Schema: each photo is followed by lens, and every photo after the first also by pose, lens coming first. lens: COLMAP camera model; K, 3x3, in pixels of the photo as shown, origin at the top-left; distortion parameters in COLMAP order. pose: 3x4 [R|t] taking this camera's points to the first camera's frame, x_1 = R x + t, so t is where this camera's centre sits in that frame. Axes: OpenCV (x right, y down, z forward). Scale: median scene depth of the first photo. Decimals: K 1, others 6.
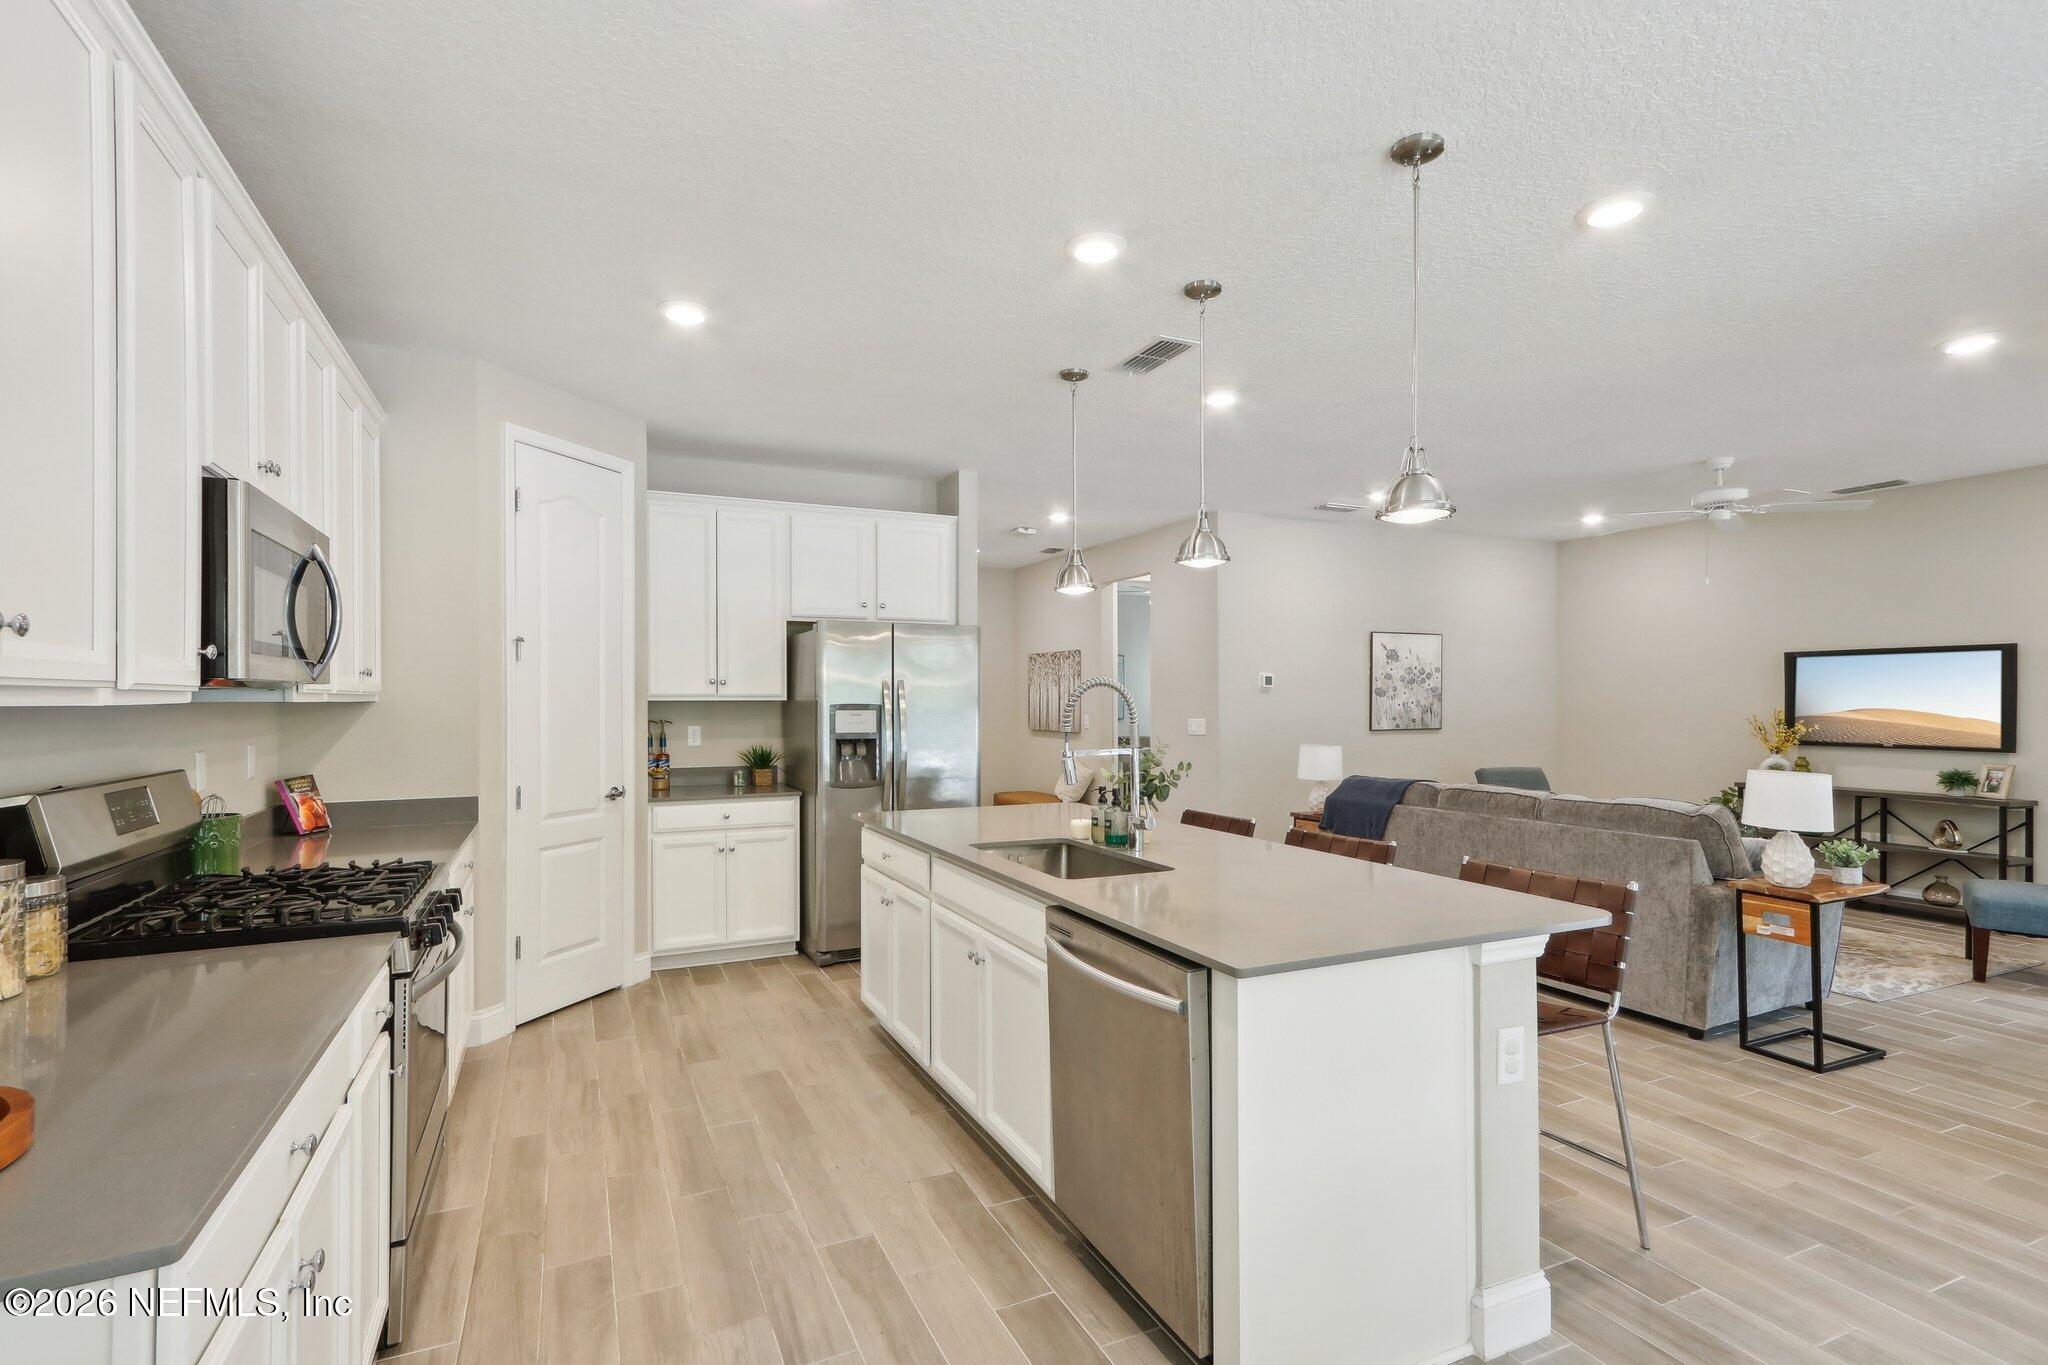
lens RADIAL K [[952.6, 0, 995.3], [0, 952.6, 701.5], [0, 0, 1]] dist [0.004994, 0.000689]
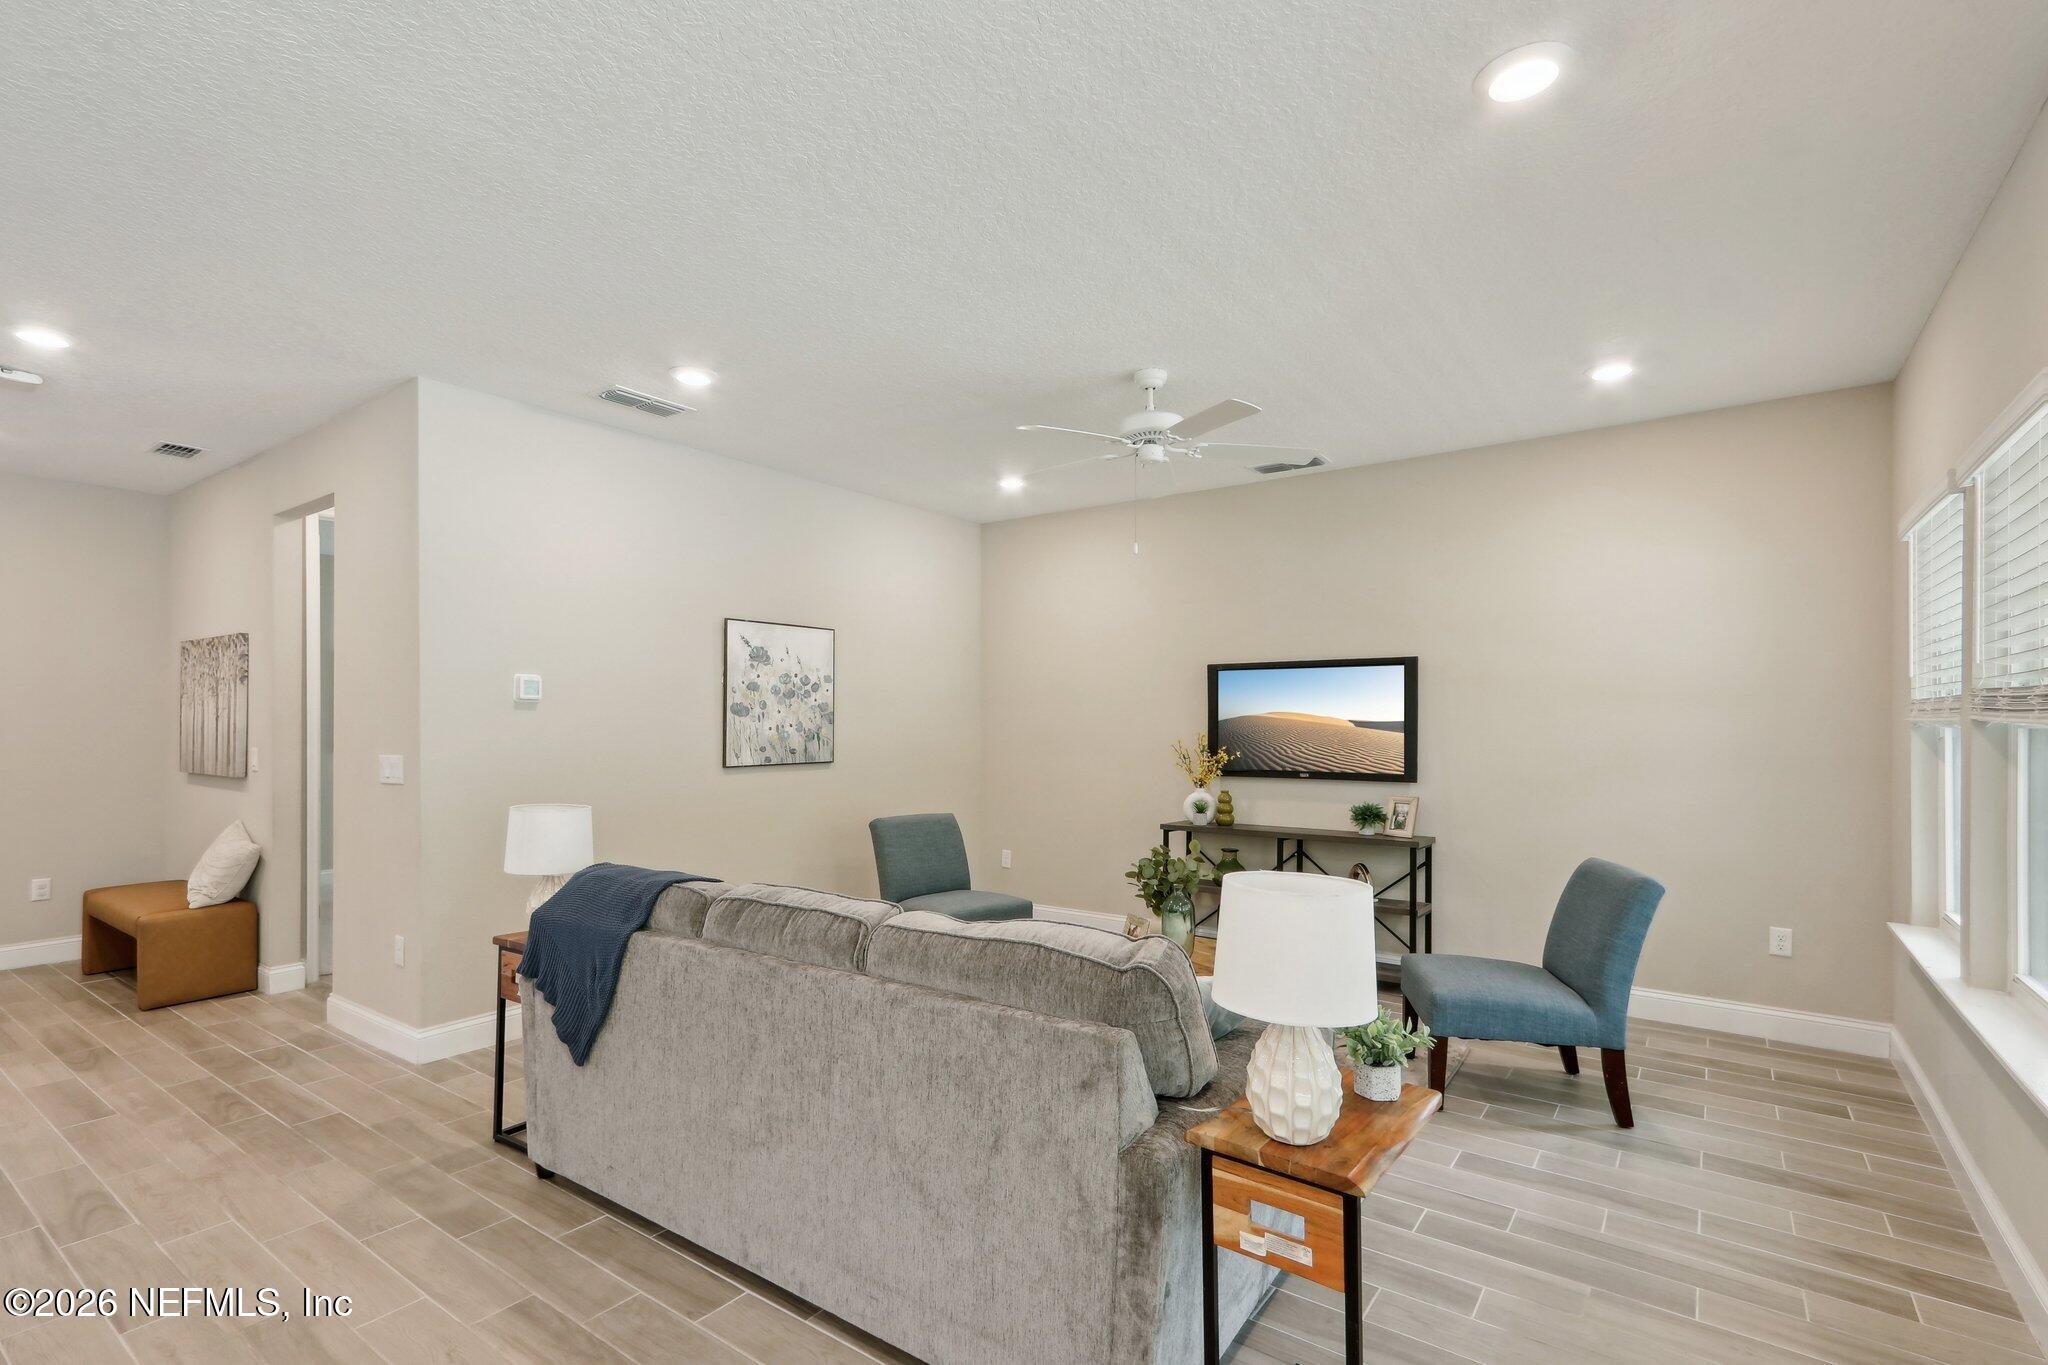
lens RADIAL K [[957.2, 0, 1004.8], [0, 957.2, 720.2], [0, 0, 1]] dist [0.001940, 0.000243]
pose [[0.870598, 0.002123, 0.491990, 0.349962], [-0.000225, 0.999992, -0.003915, 0.000081], [-0.491994, 0.003298, 0.870592, 0.482504]]
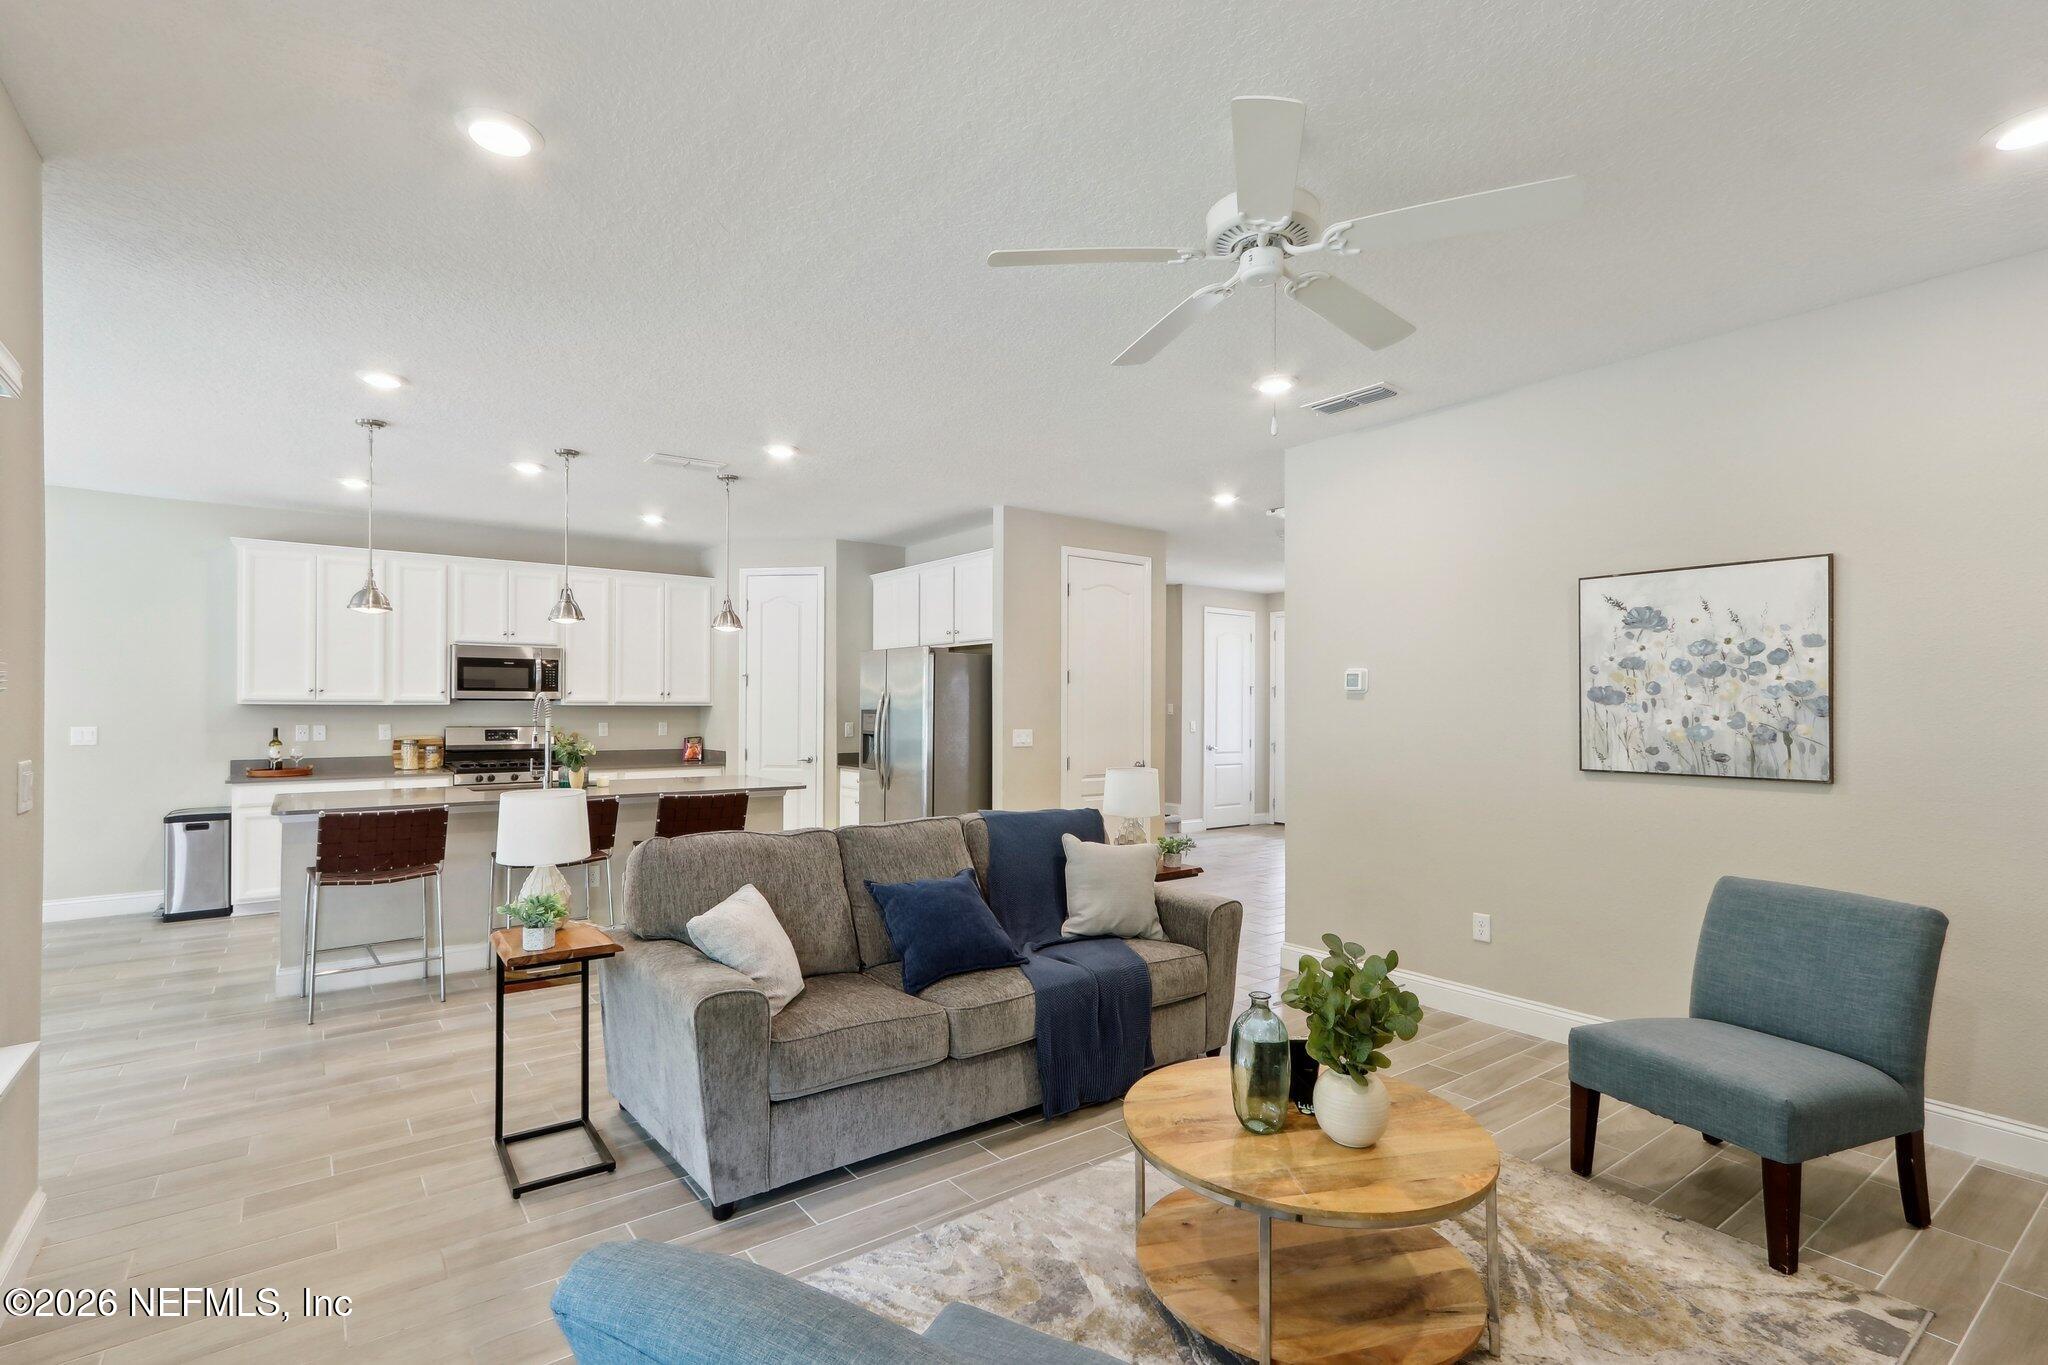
lens RADIAL K [[952.6, 0, 995.3], [0, 952.6, 701.5], [0, 0, 1]] dist [0.004994, 0.000689]
pose [[0.209308, -0.002071, -0.977848, 1.228856], [-0.005960, 0.999976, -0.003393, -0.004605], [0.977832, 0.006538, 0.209291, 0.862470]]
